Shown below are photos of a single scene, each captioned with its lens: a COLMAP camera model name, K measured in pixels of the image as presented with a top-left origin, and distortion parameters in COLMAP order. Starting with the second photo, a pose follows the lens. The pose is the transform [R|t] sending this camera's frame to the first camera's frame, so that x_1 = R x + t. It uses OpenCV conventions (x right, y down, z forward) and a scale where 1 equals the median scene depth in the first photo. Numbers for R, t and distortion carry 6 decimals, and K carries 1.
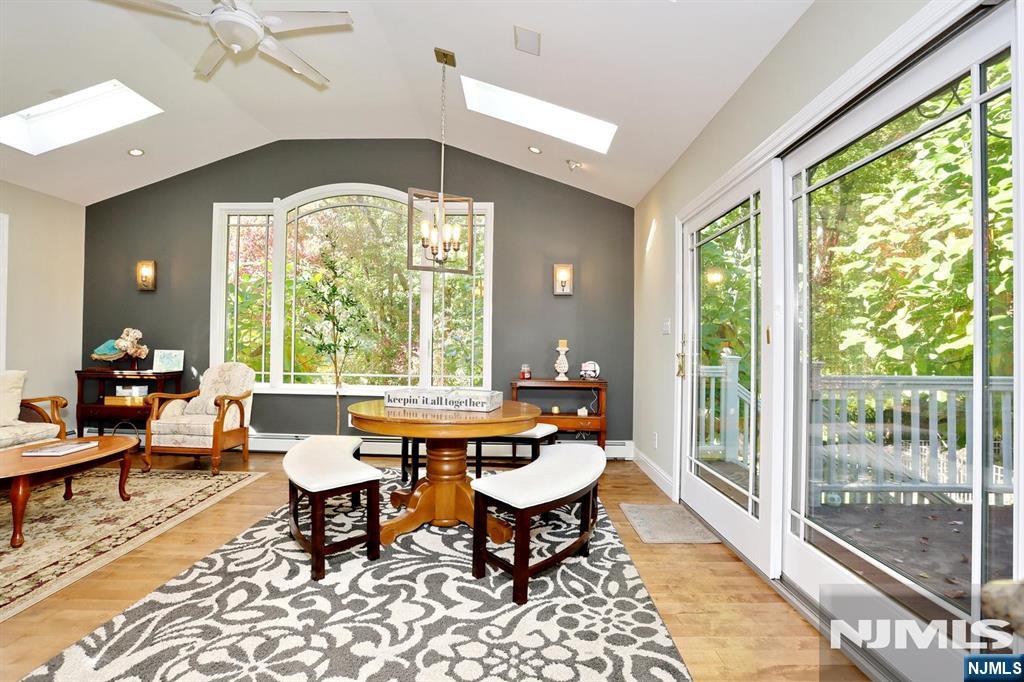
lens RADIAL K [[495.7, 0, 507.8], [0, 495.7, 337.5], [0, 0, 1]] dist [-0.075718, 0.030543]
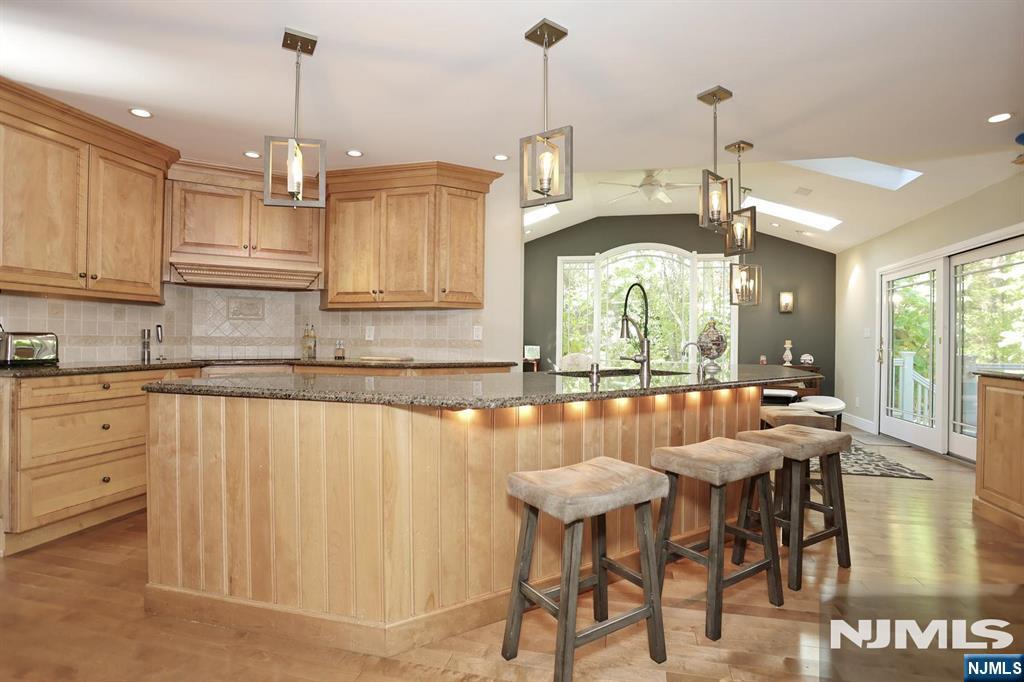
lens RADIAL K [[495.7, 0, 507.8], [0, 495.7, 337.5], [0, 0, 1]] dist [-0.075718, 0.030543]
pose [[0.975896, 0.001752, -0.218229, -0.479611], [0.000434, 0.999950, 0.009965, -0.022837], [0.218236, -0.009819, 0.975847, -0.799270]]
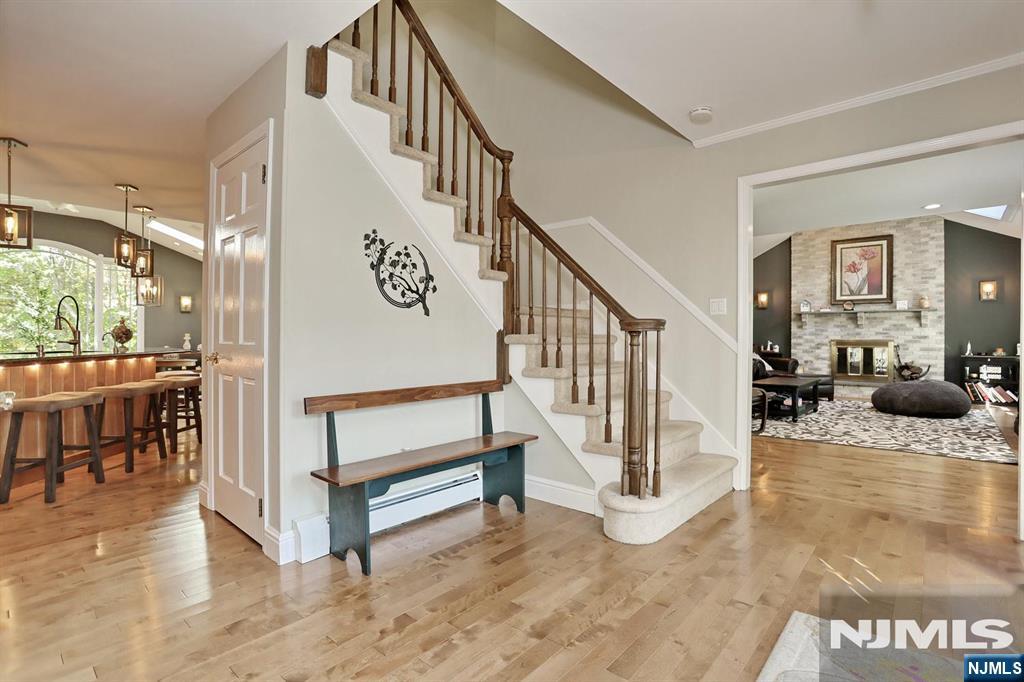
lens RADIAL K [[495.7, 0, 509.5], [0, 495.7, 331.0], [0, 0, 1]] dist [-0.047708, -0.000267]
pose [[0.649228, 0.003373, 0.760587, -0.613990], [-0.005378, 0.999986, 0.000157, -0.016427], [-0.760575, -0.004192, 0.649236, -1.463911]]
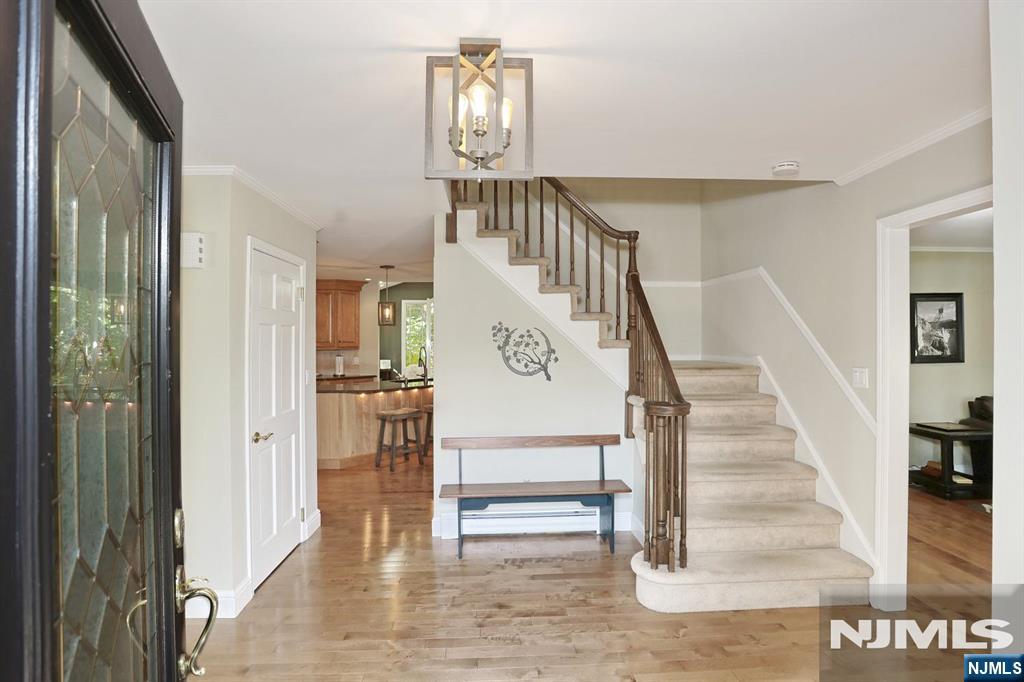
lens RADIAL K [[495.7, 0, 507.8], [0, 495.7, 337.5], [0, 0, 1]] dist [-0.075718, 0.030543]
pose [[0.997636, -0.009143, 0.068104, -0.288560], [0.008509, 0.999918, 0.009593, -0.127563], [-0.068186, -0.008990, 0.997632, -1.825524]]
